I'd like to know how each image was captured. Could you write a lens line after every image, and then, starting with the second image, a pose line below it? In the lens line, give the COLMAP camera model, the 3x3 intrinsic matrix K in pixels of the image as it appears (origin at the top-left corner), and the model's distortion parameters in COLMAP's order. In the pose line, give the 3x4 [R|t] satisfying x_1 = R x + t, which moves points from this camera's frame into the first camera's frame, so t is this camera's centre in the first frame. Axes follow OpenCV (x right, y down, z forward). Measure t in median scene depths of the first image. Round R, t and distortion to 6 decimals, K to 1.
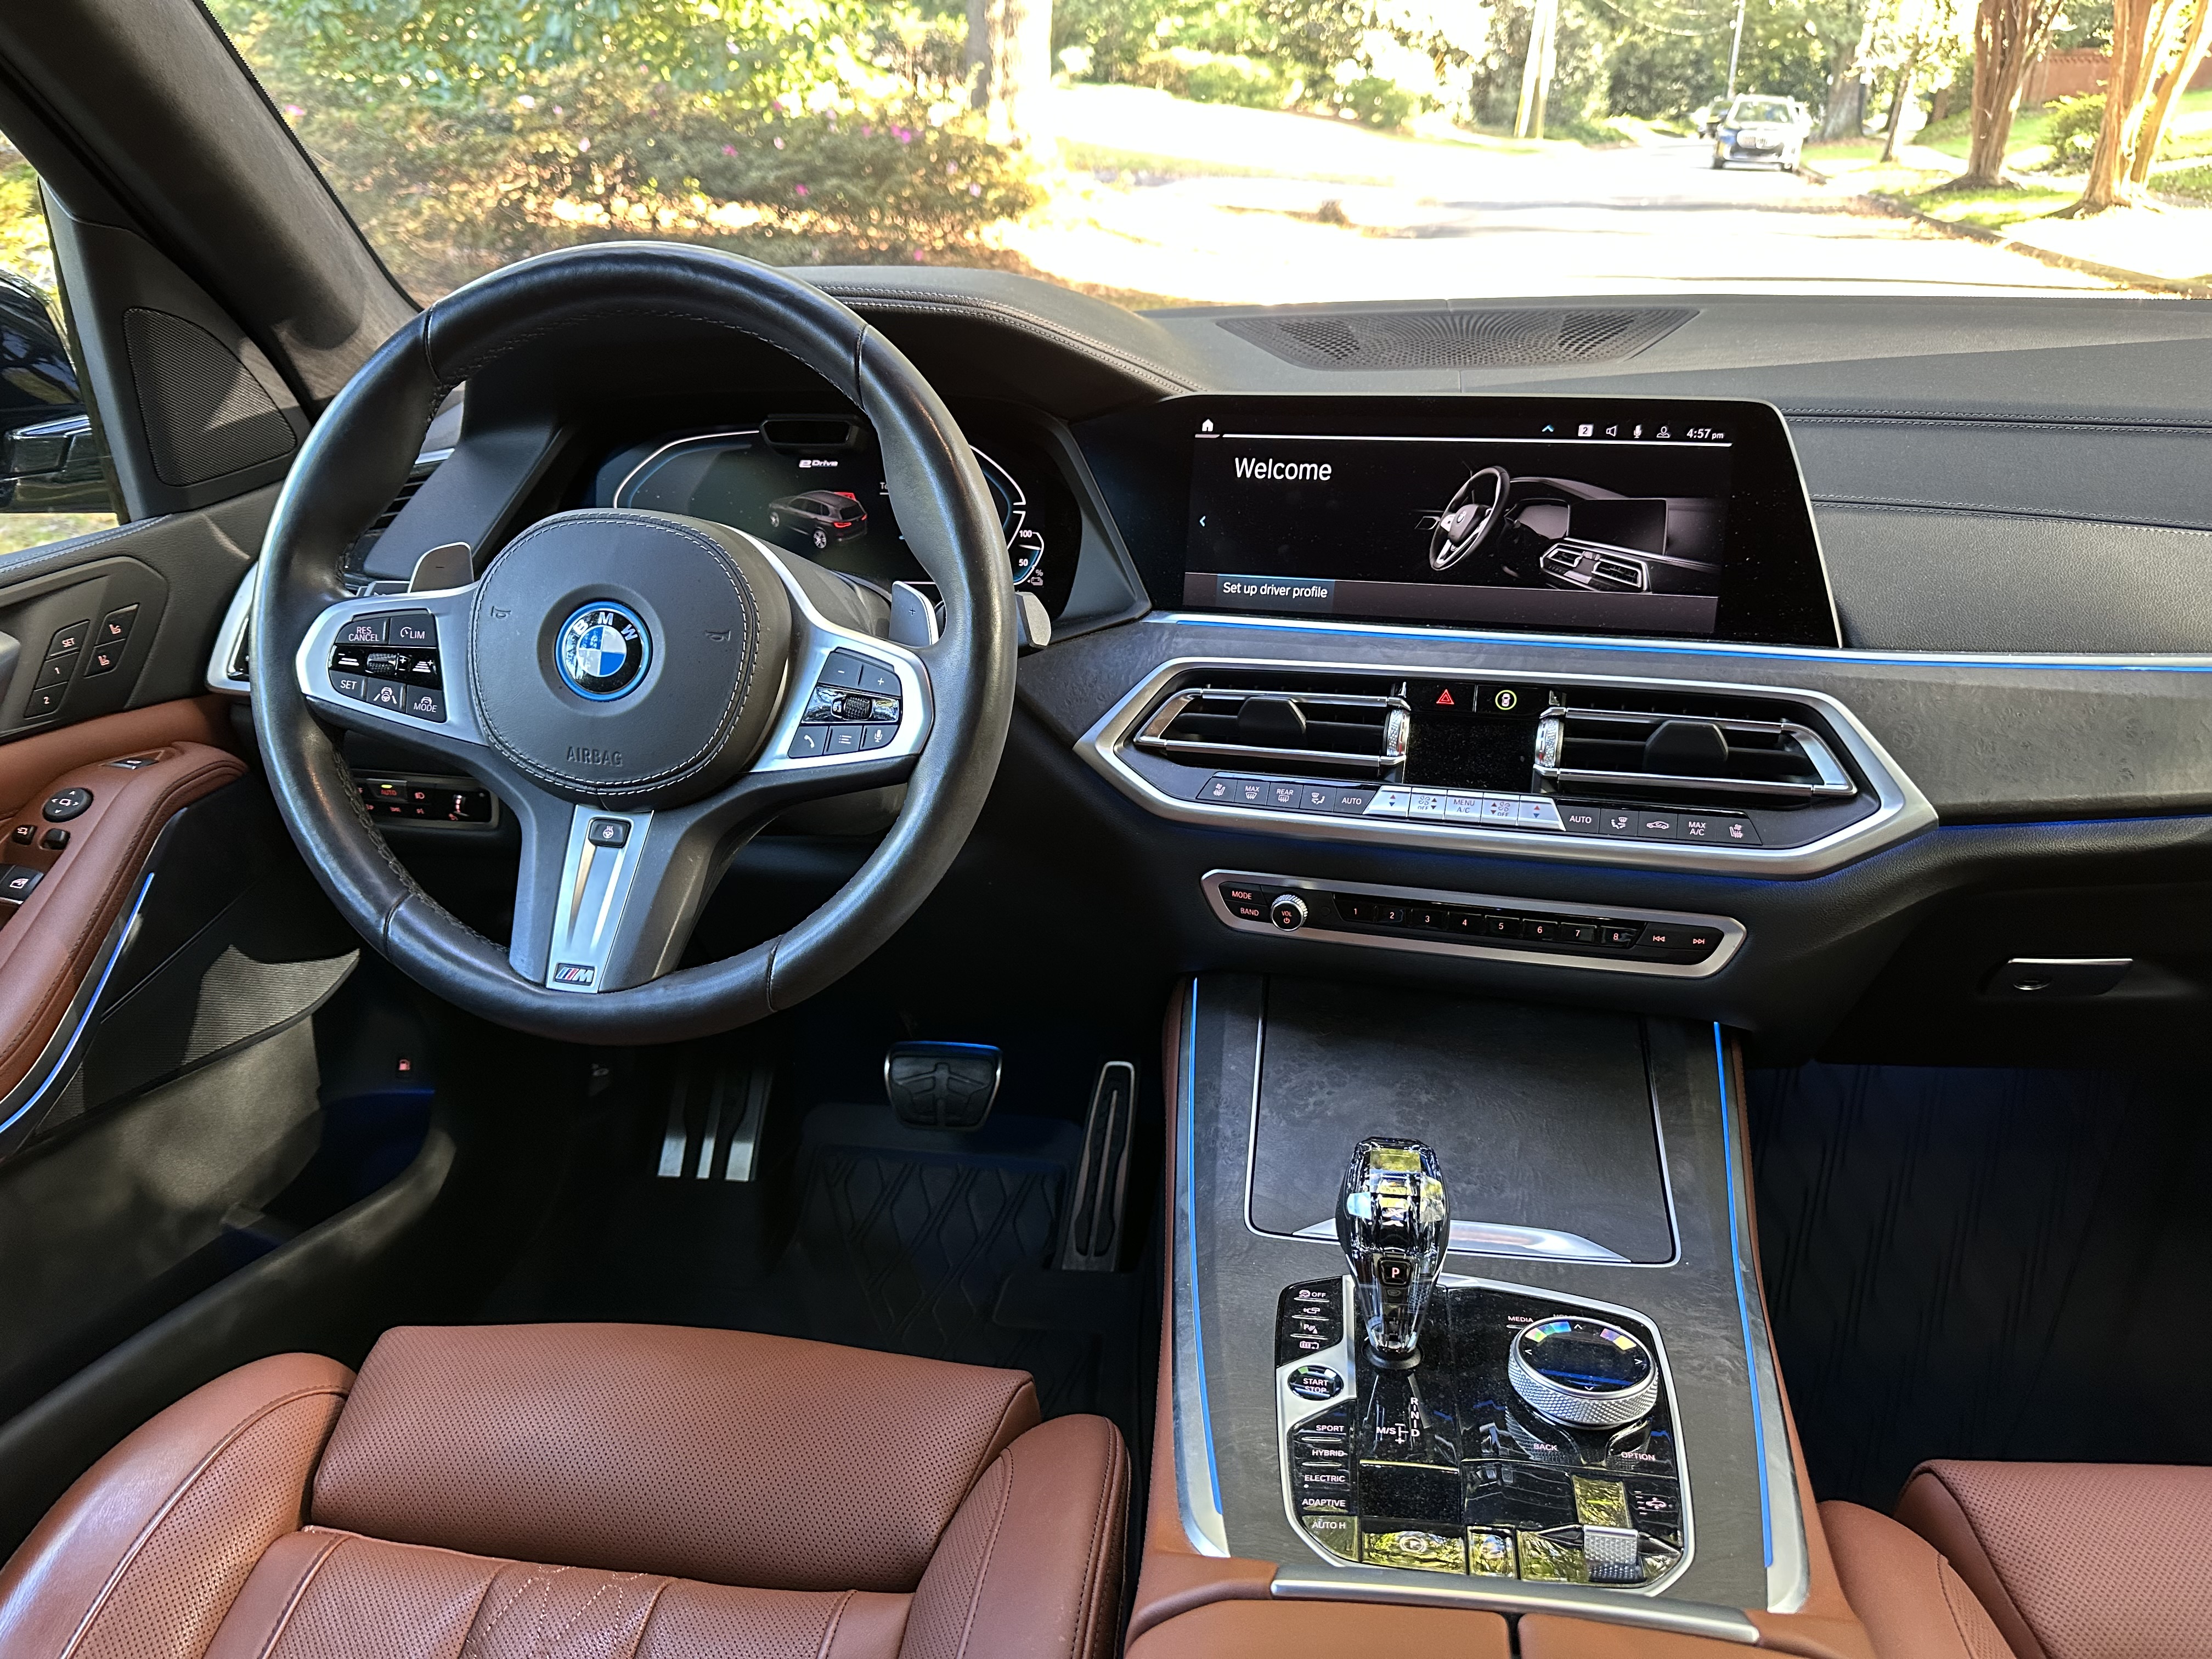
lens RADIAL K [[1568.5, 0, 1092.4], [0, 1568.5, 834.9], [0, 0, 1]] dist [0.048284, -0.054033]
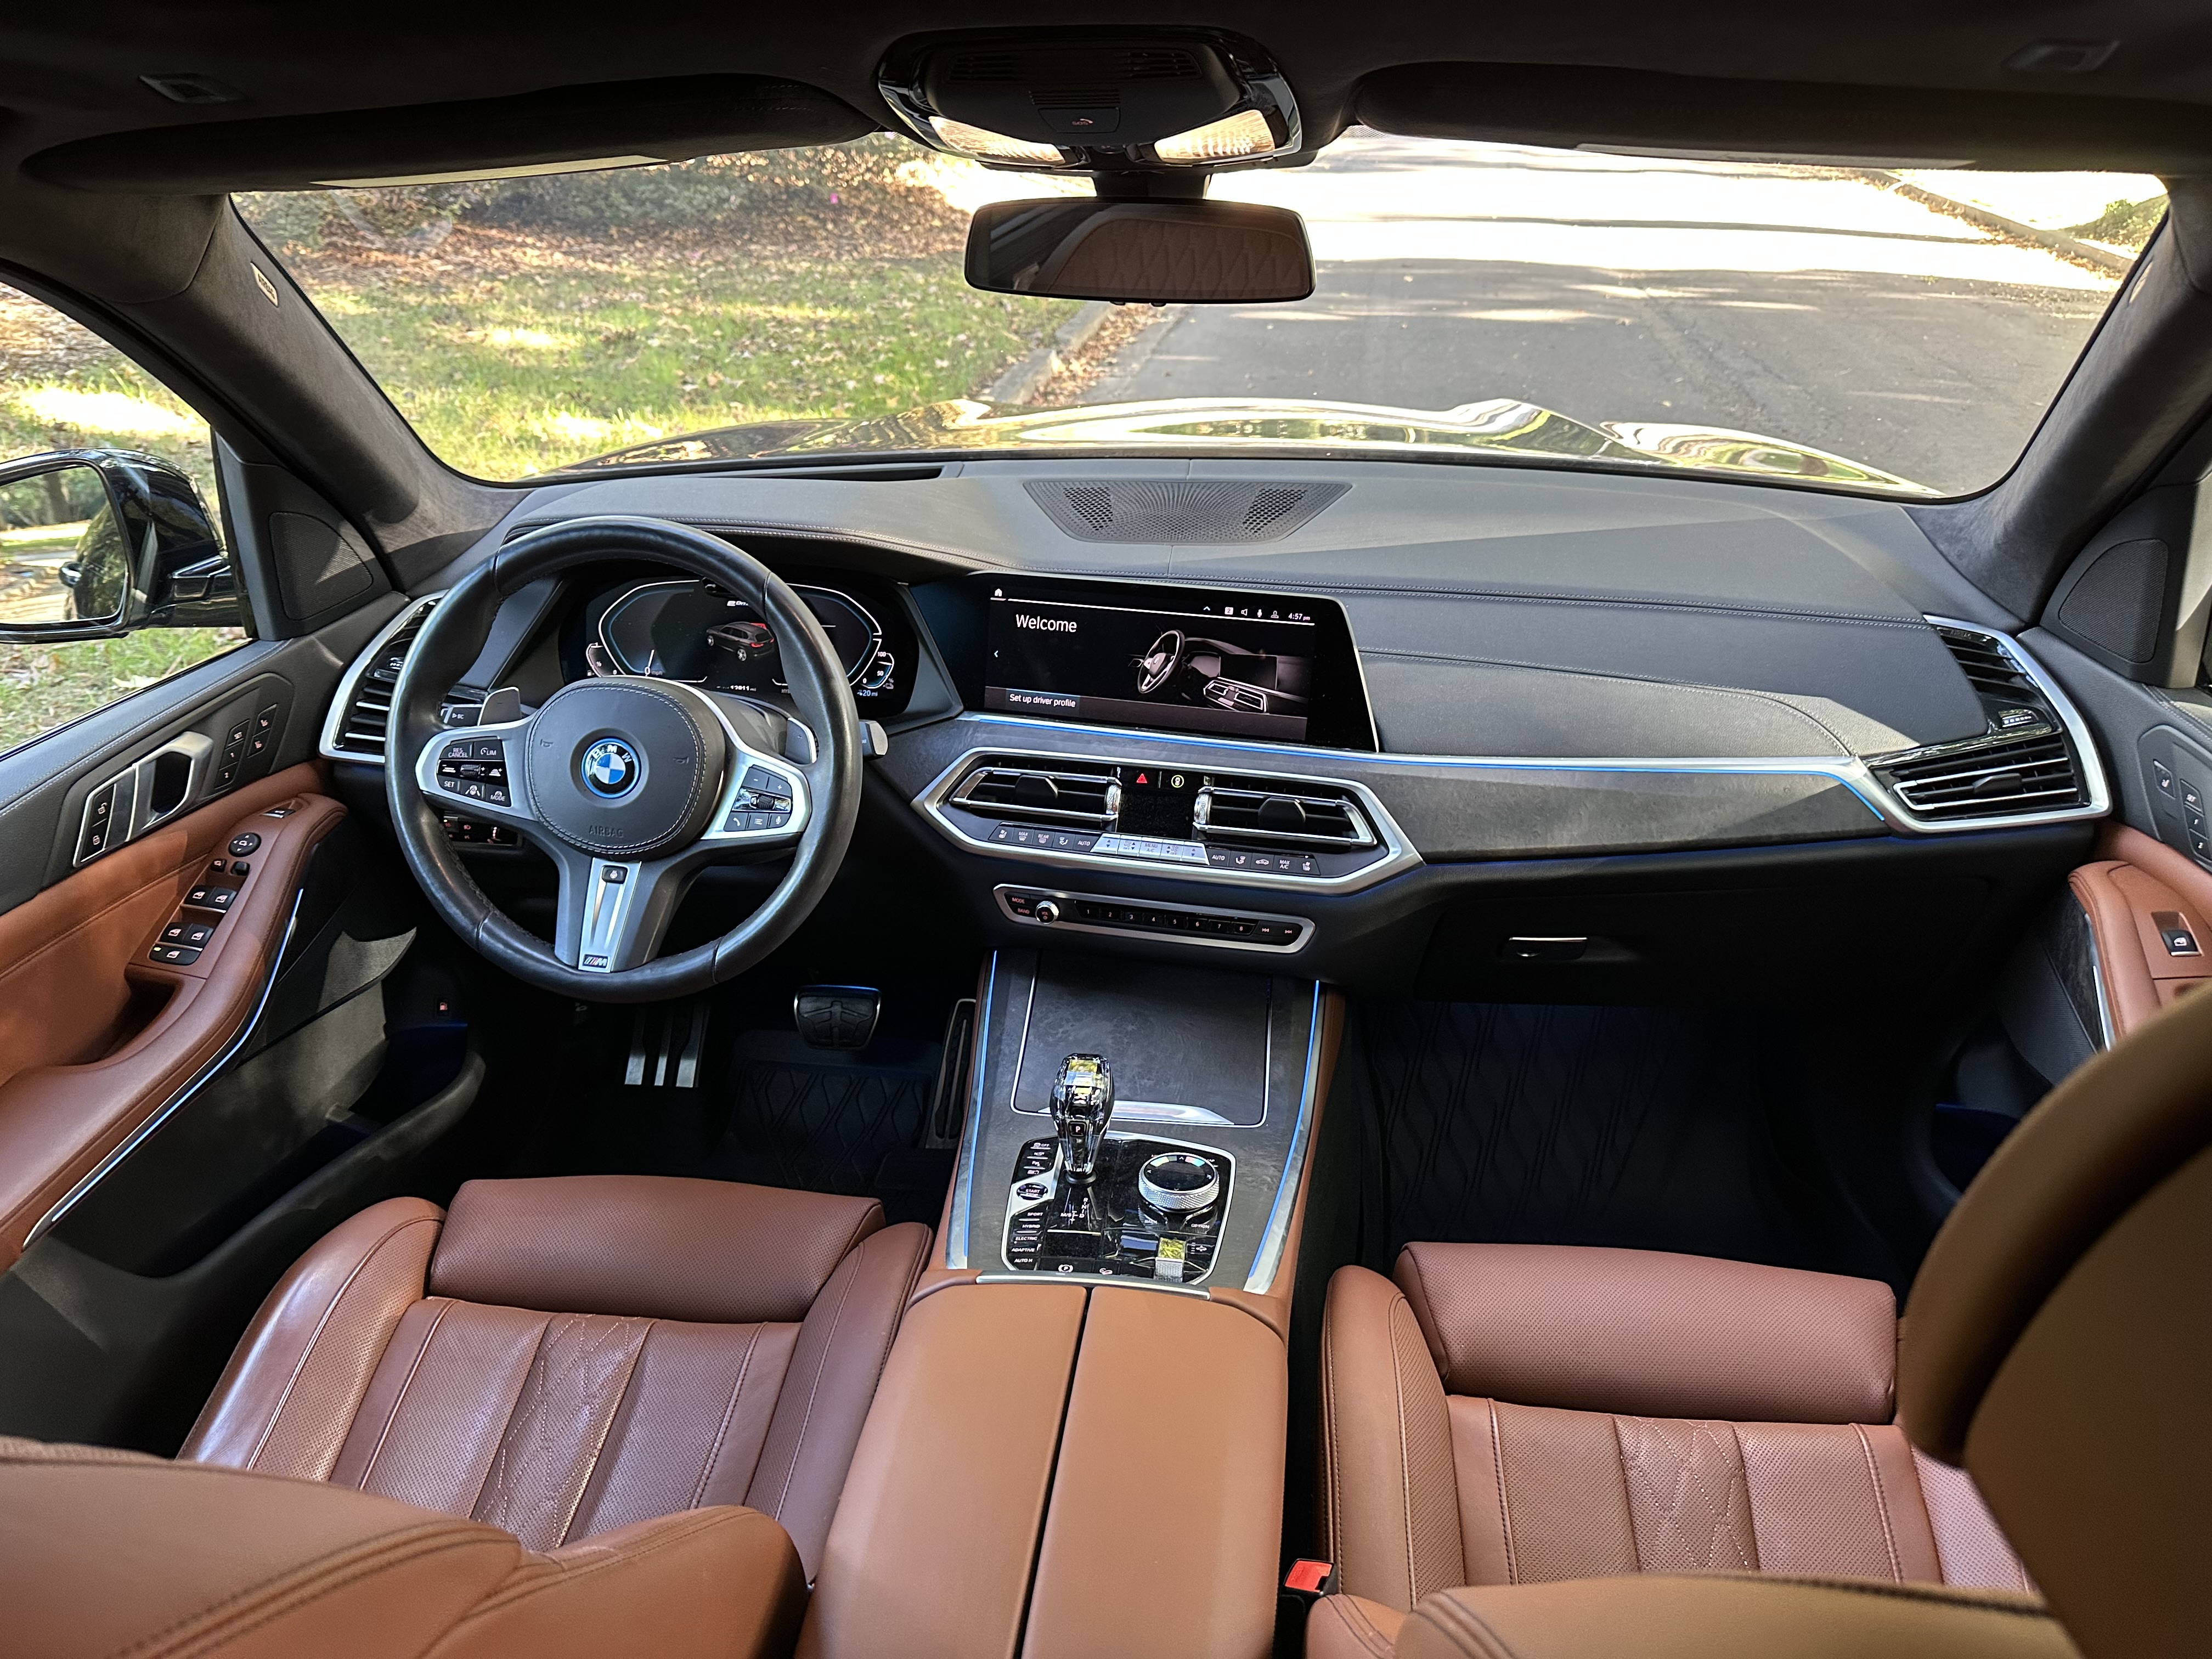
lens RADIAL K [[1568.5, 0, 1107.1], [0, 1568.5, 834.4], [0, 0, 1]] dist [0.048284, -0.054033]
pose [[0.998552, -0.001225, 0.053782, 0.105102], [-0.001706, 0.998517, 0.054407, -0.118291], [-0.053768, -0.054420, 0.997069, -0.587940]]
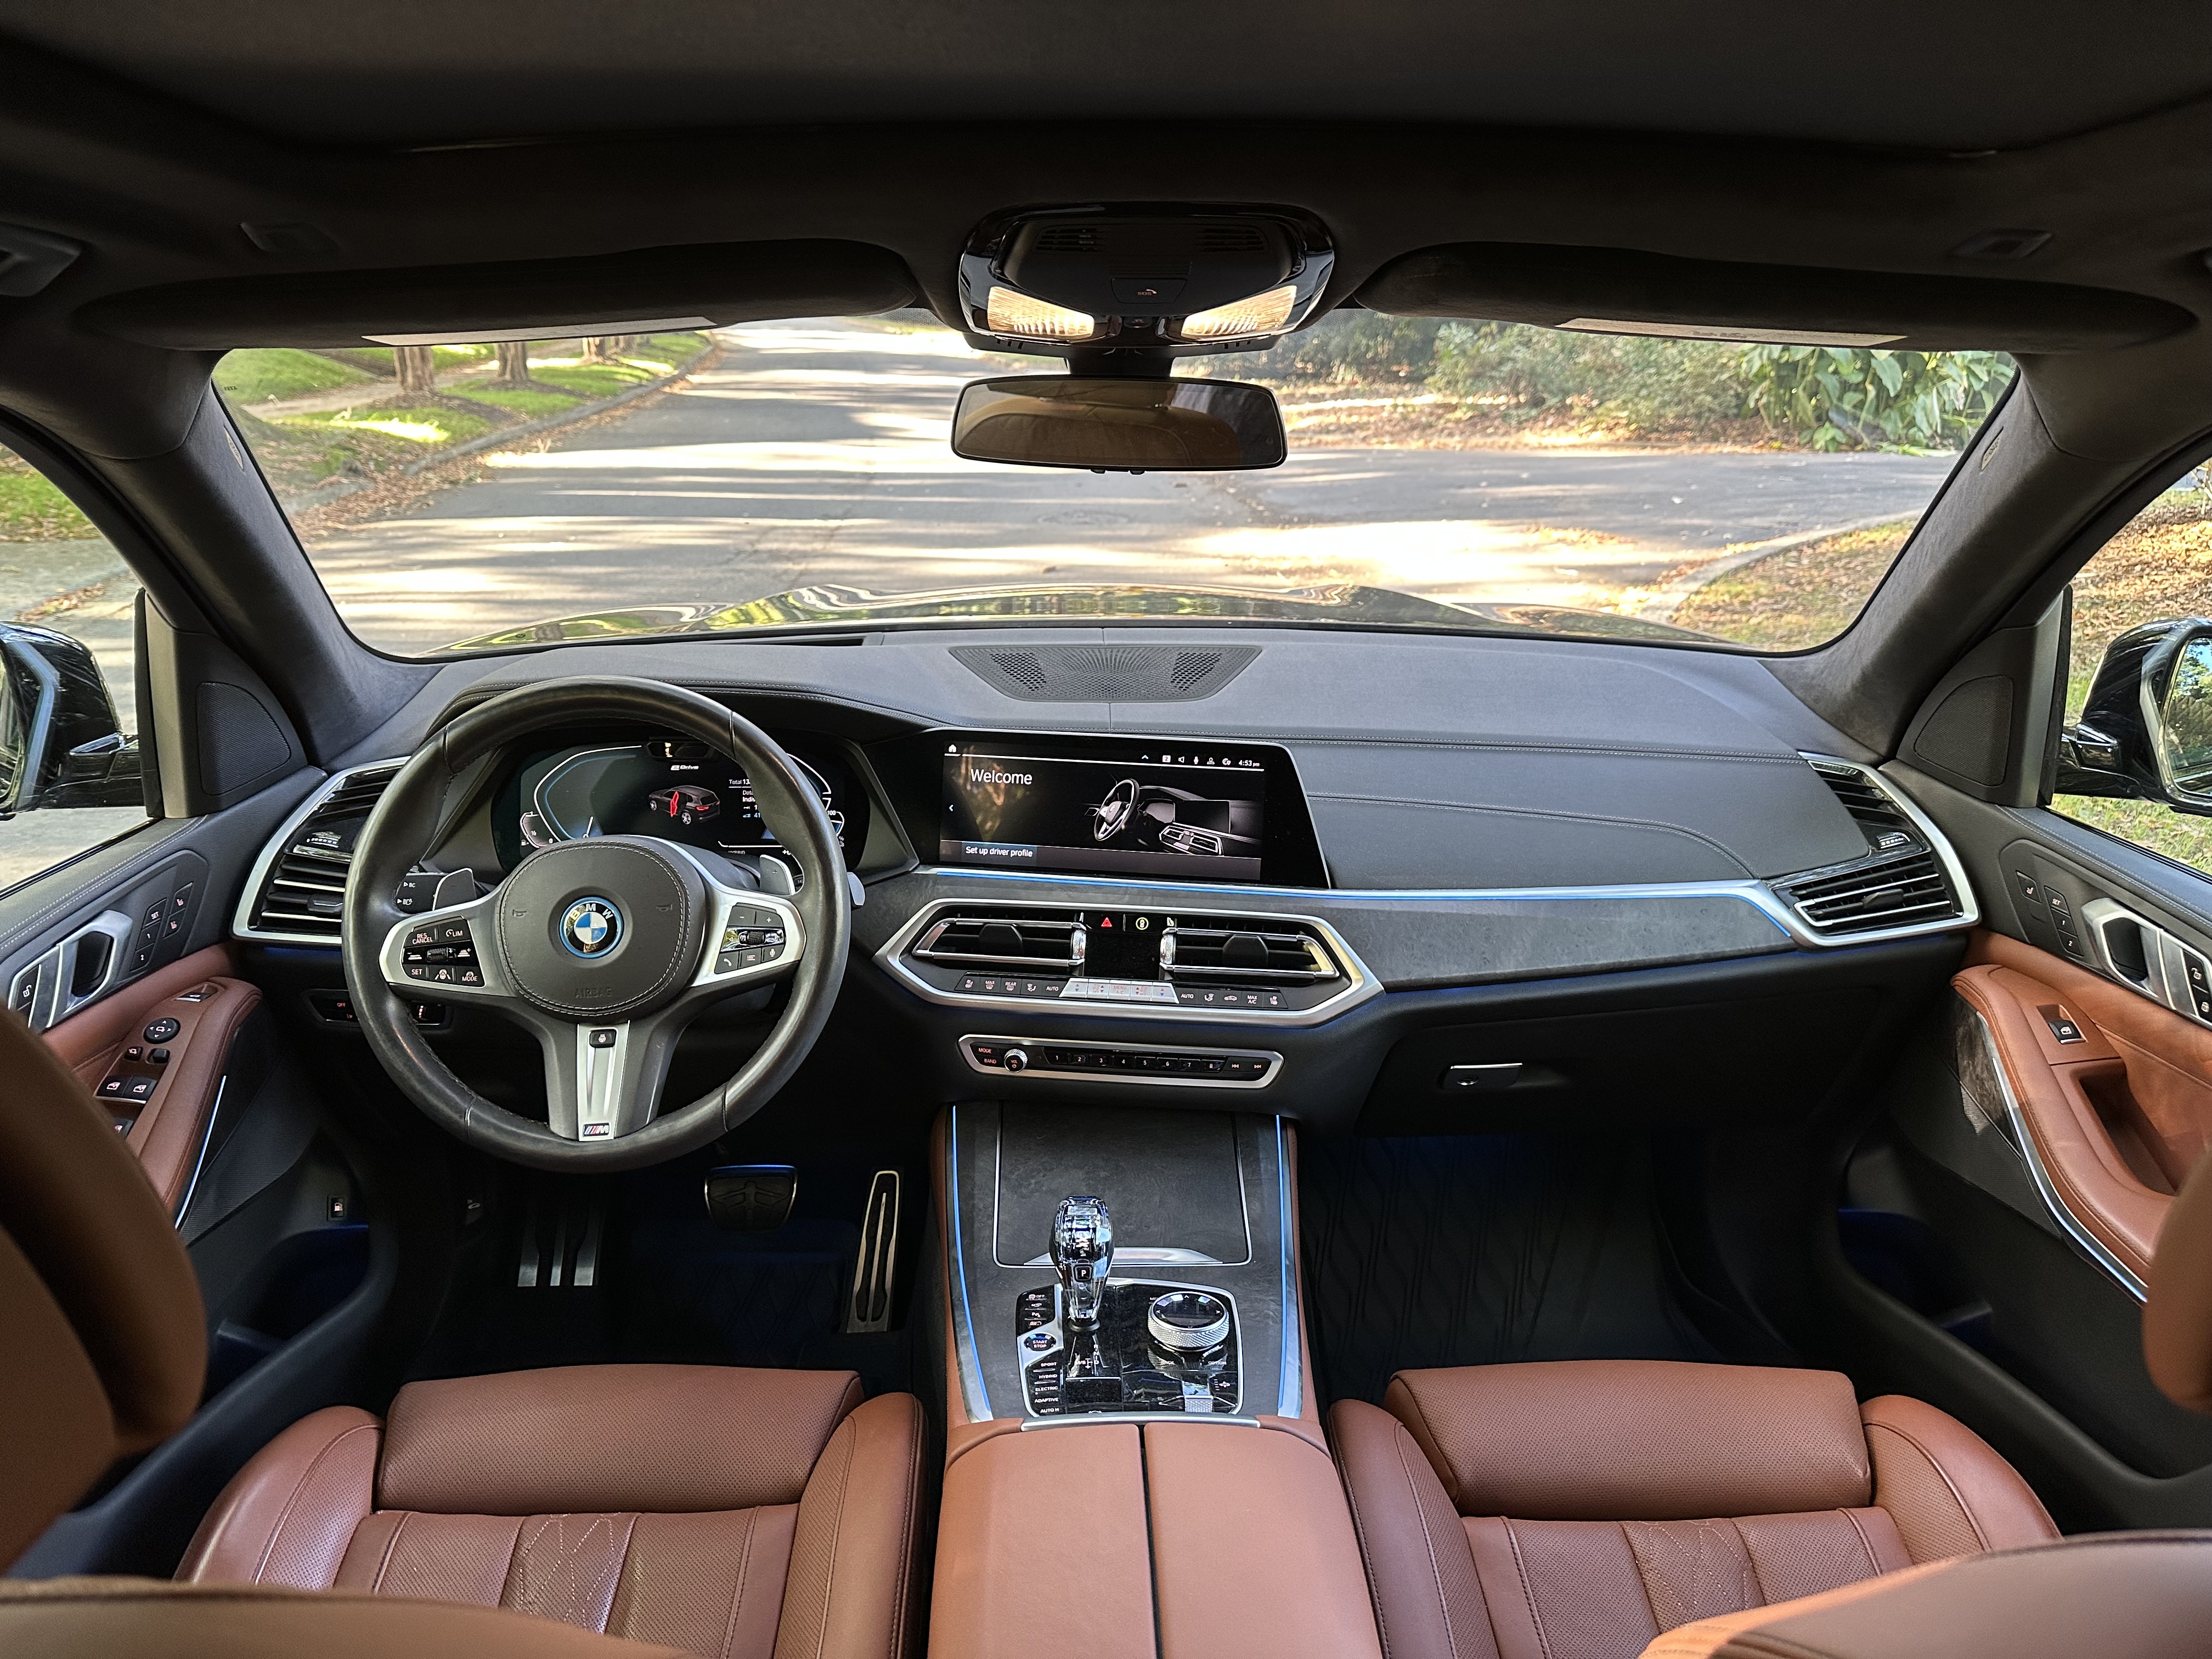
lens RADIAL K [[1568.5, 0, 1103.9], [0, 1568.5, 837.4], [0, 0, 1]] dist [0.048284, -0.054033]
pose [[0.981267, -0.024341, 0.191108, -0.085541], [0.037454, 0.997162, -0.065303, -0.070720], [-0.188976, 0.071237, 0.979394, -0.595763]]
